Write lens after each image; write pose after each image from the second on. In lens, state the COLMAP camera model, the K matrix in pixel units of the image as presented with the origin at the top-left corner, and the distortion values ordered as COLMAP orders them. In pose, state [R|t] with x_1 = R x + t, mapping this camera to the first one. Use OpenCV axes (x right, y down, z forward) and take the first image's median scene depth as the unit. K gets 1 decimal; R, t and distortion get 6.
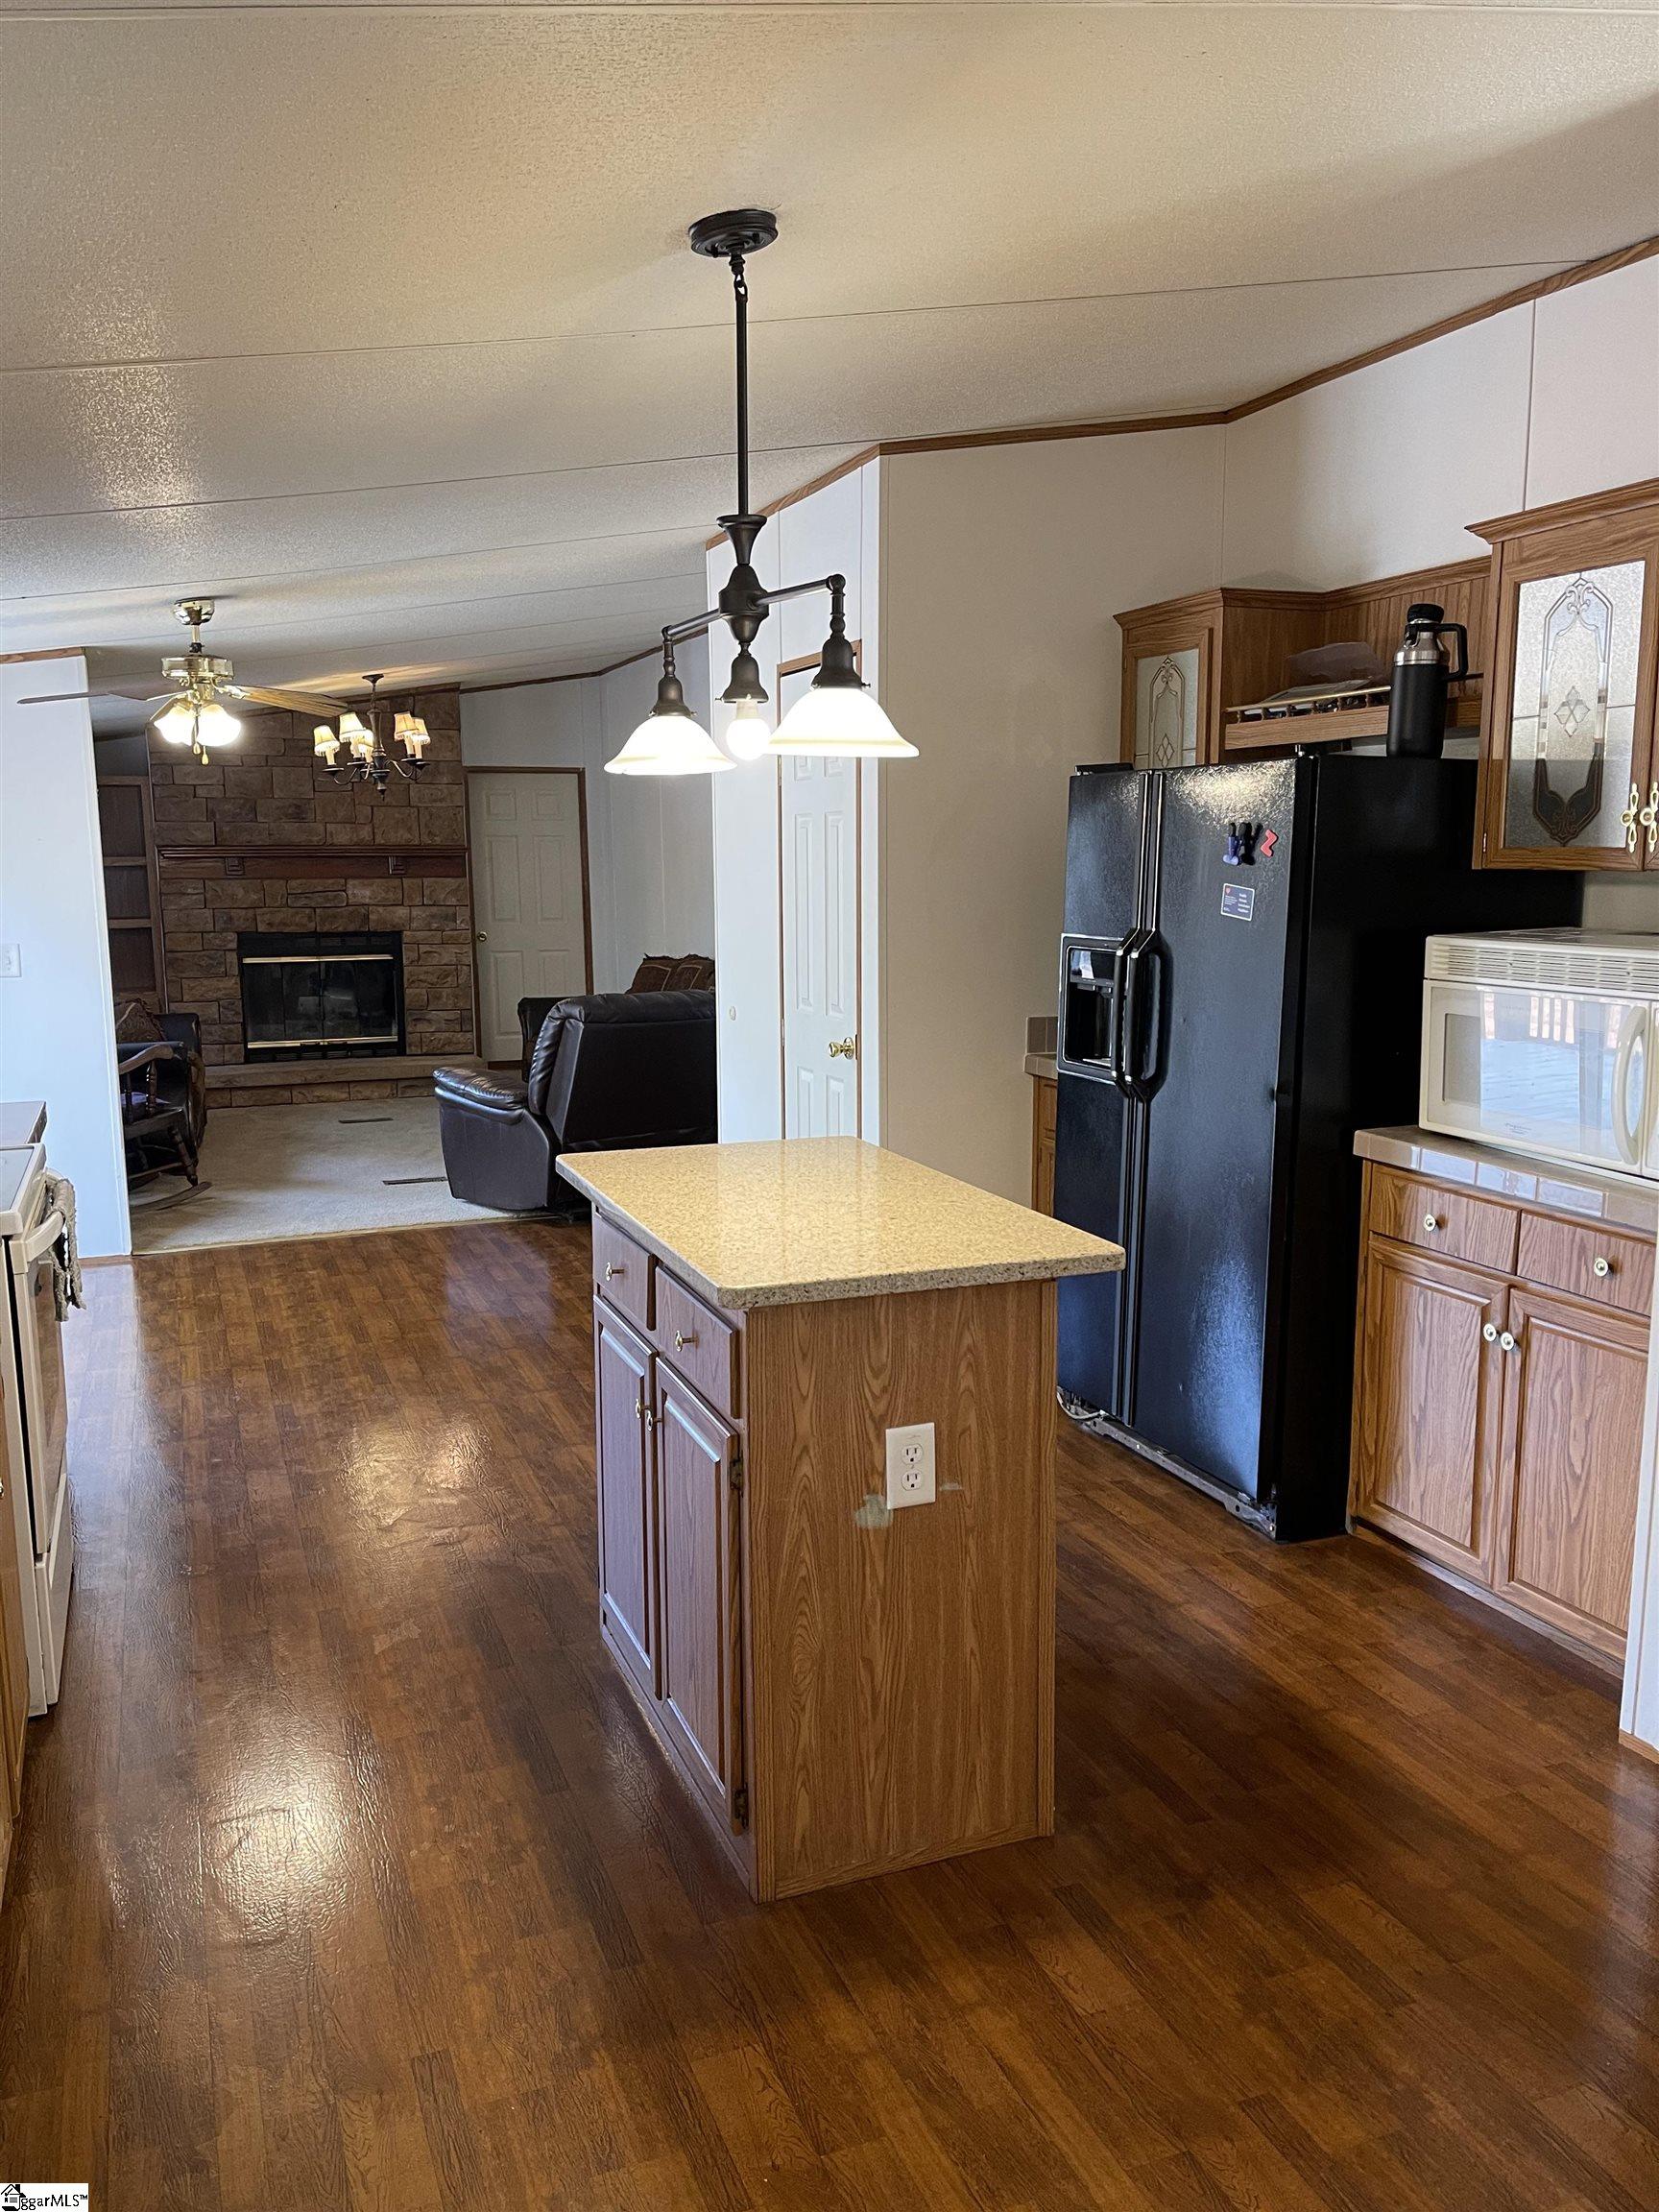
lens RADIAL K [[1687.4, 0, 821.8], [0, 1687.4, 1117.9], [0, 0, 1]] dist [0.058917, -0.072644]
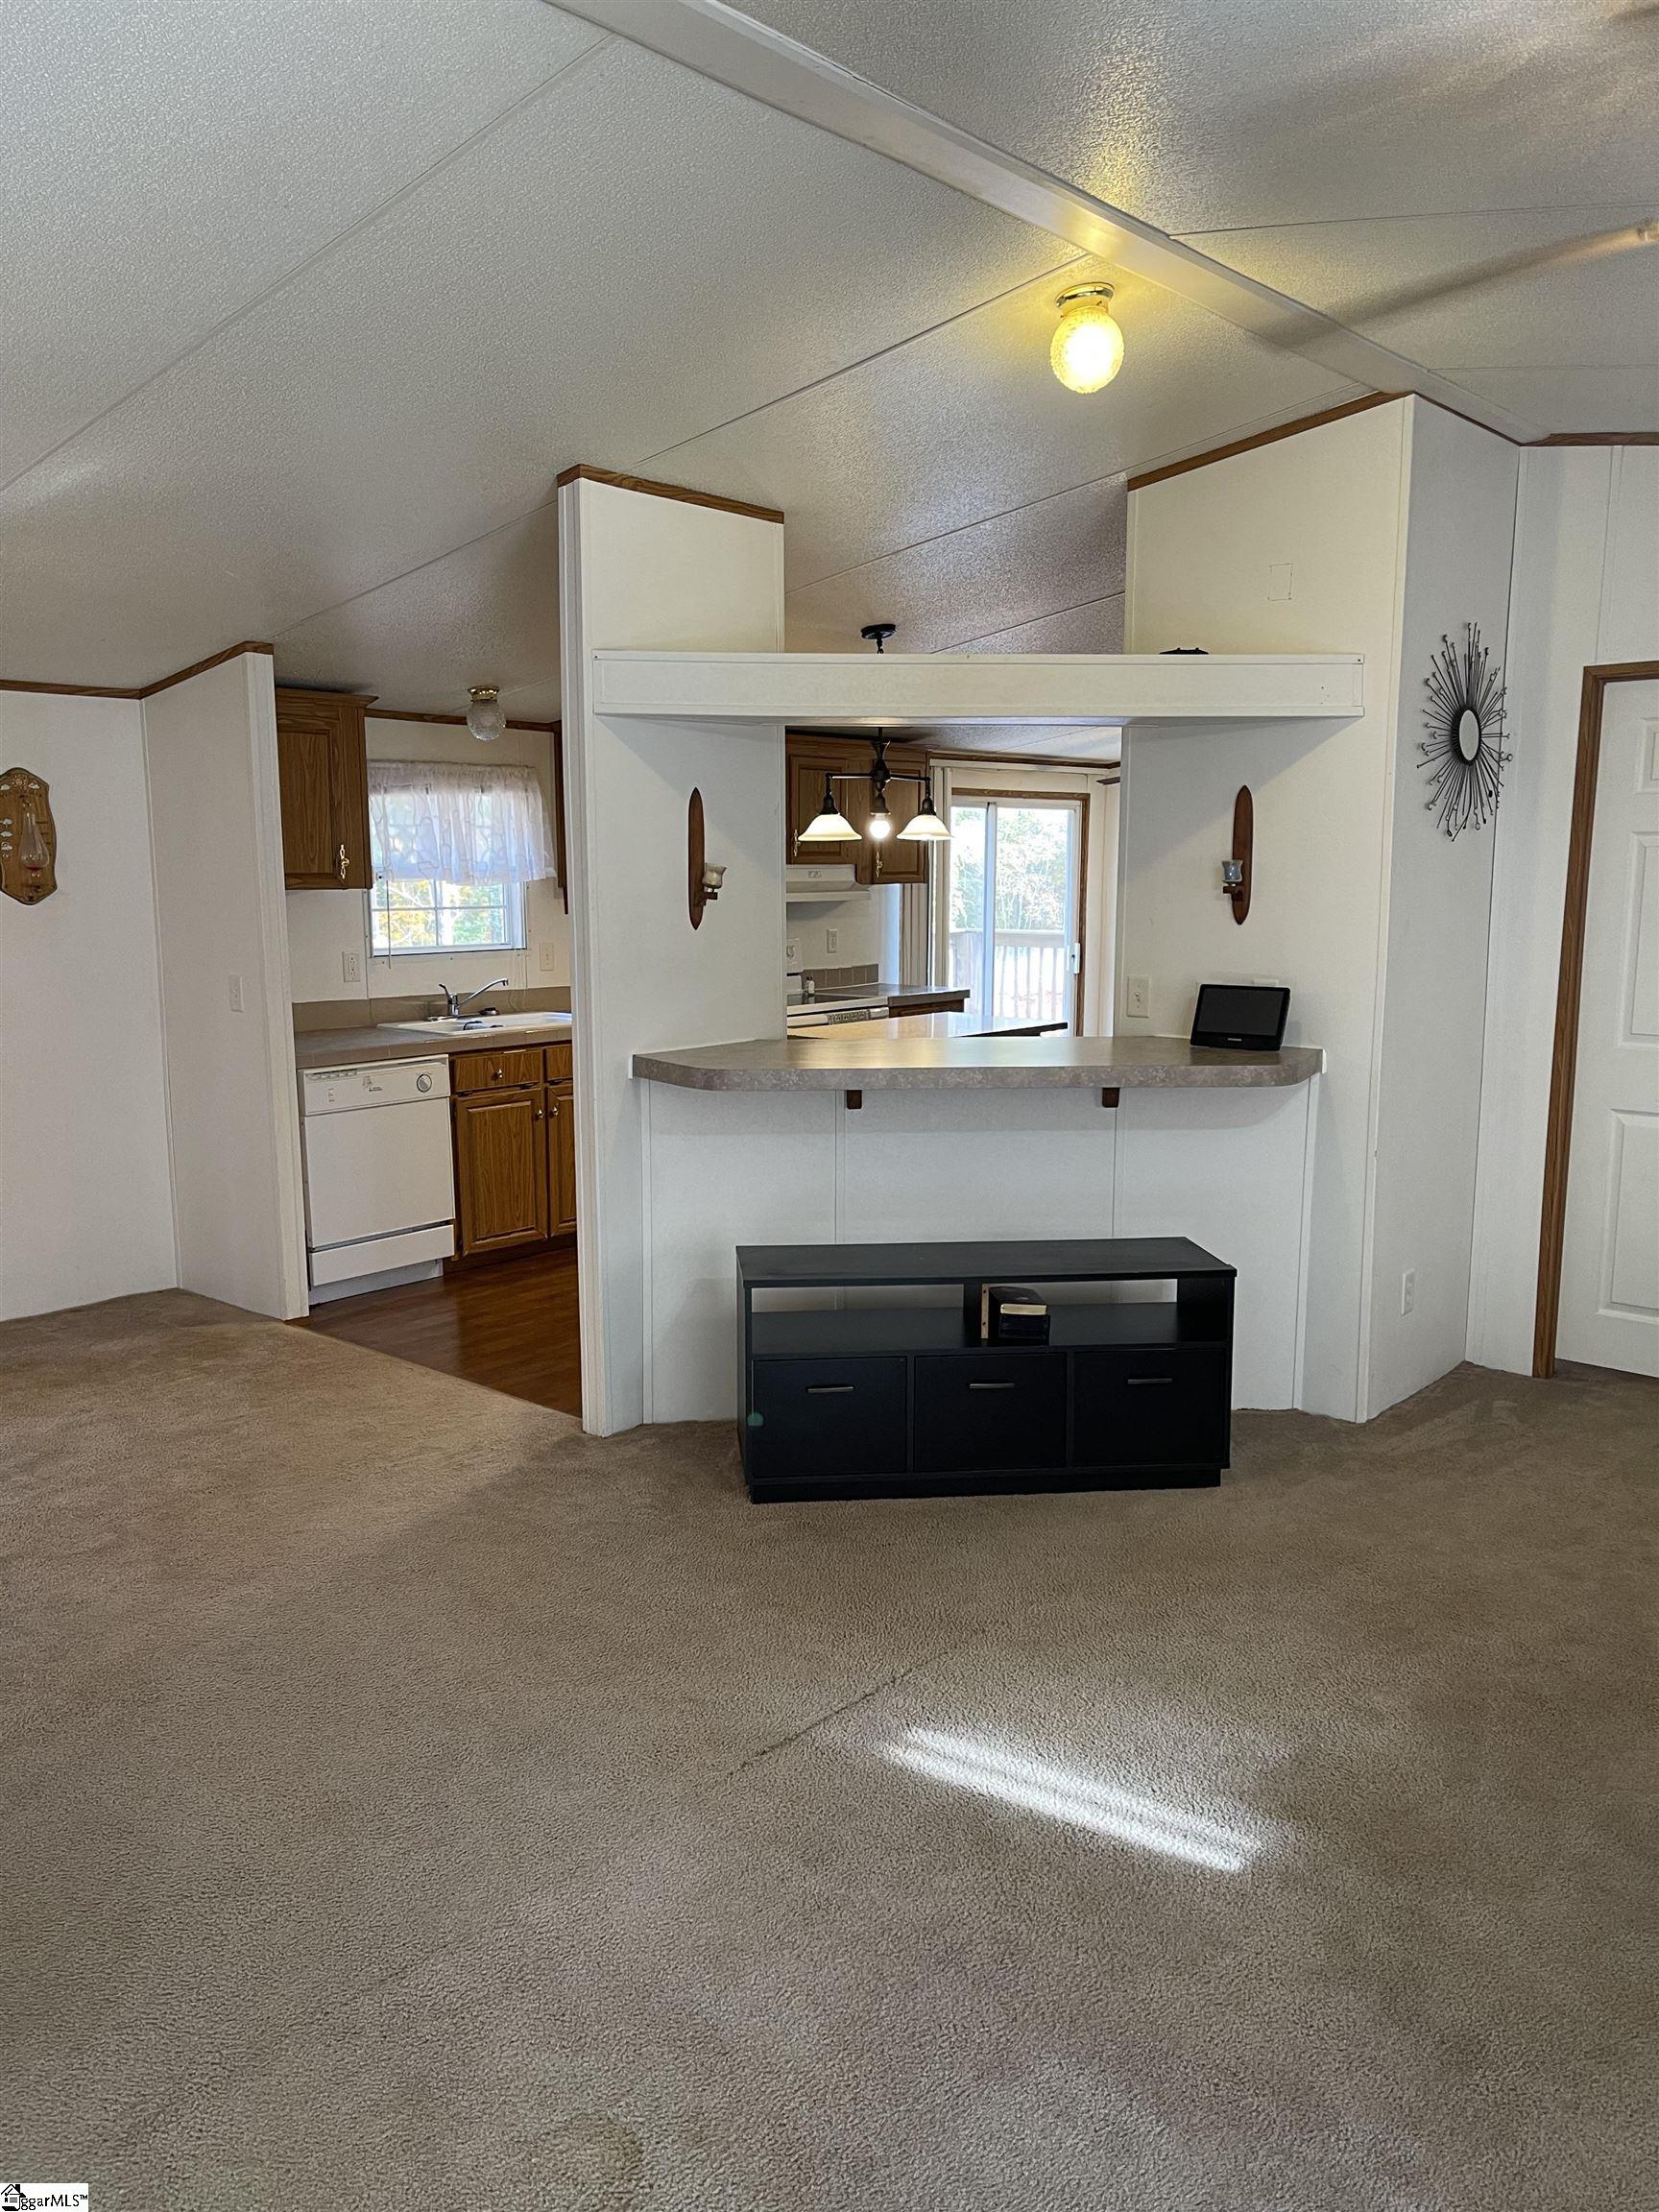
lens RADIAL K [[1687.4, 0, 828.0], [0, 1687.4, 1116.0], [0, 0, 1]] dist [0.058917, -0.072644]
pose [[0.462065, 0.141077, -0.875553, 0.835085], [-0.140736, 0.986420, 0.084669, -0.003626], [0.875608, 0.084099, 0.475645, -0.077885]]
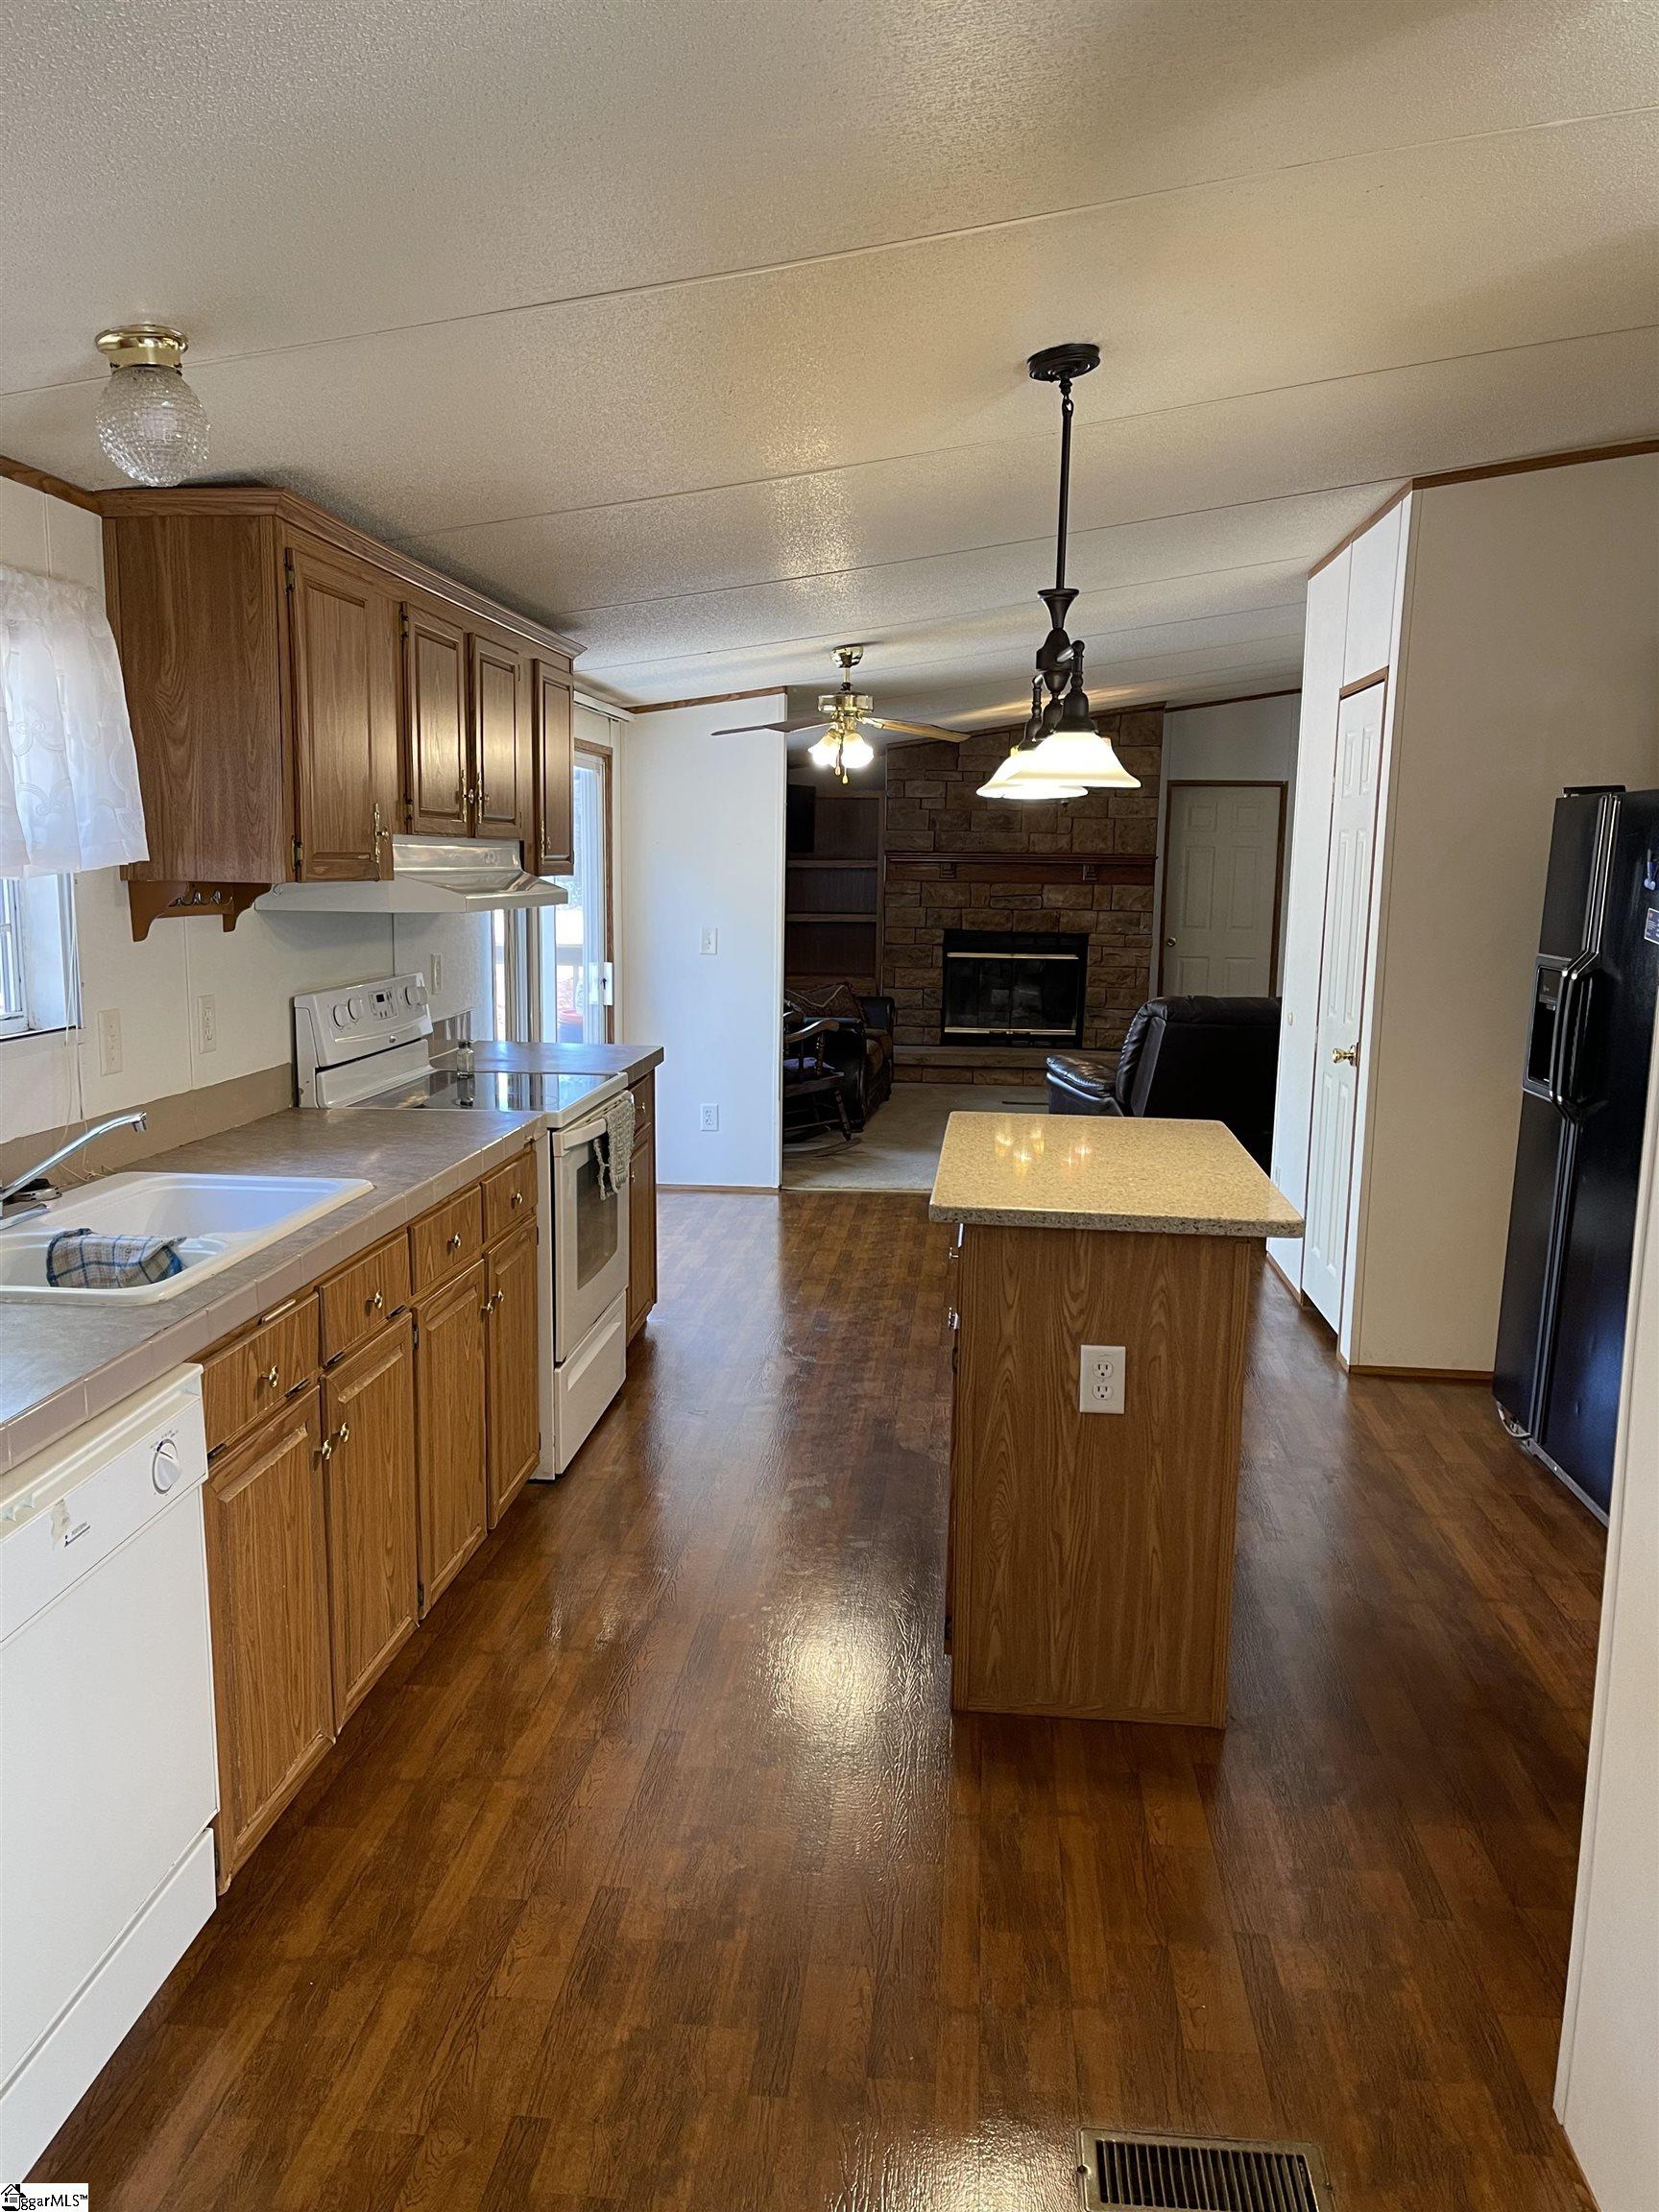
lens RADIAL K [[1687.4, 0, 823.3], [0, 1687.4, 1123.1], [0, 0, 1]] dist [0.058917, -0.072644]
pose [[0.892471, 0.093444, -0.441321, 0.144950], [-0.094478, 0.995332, 0.019689, 0.007567], [0.441101, 0.024123, 0.897133, -0.061877]]
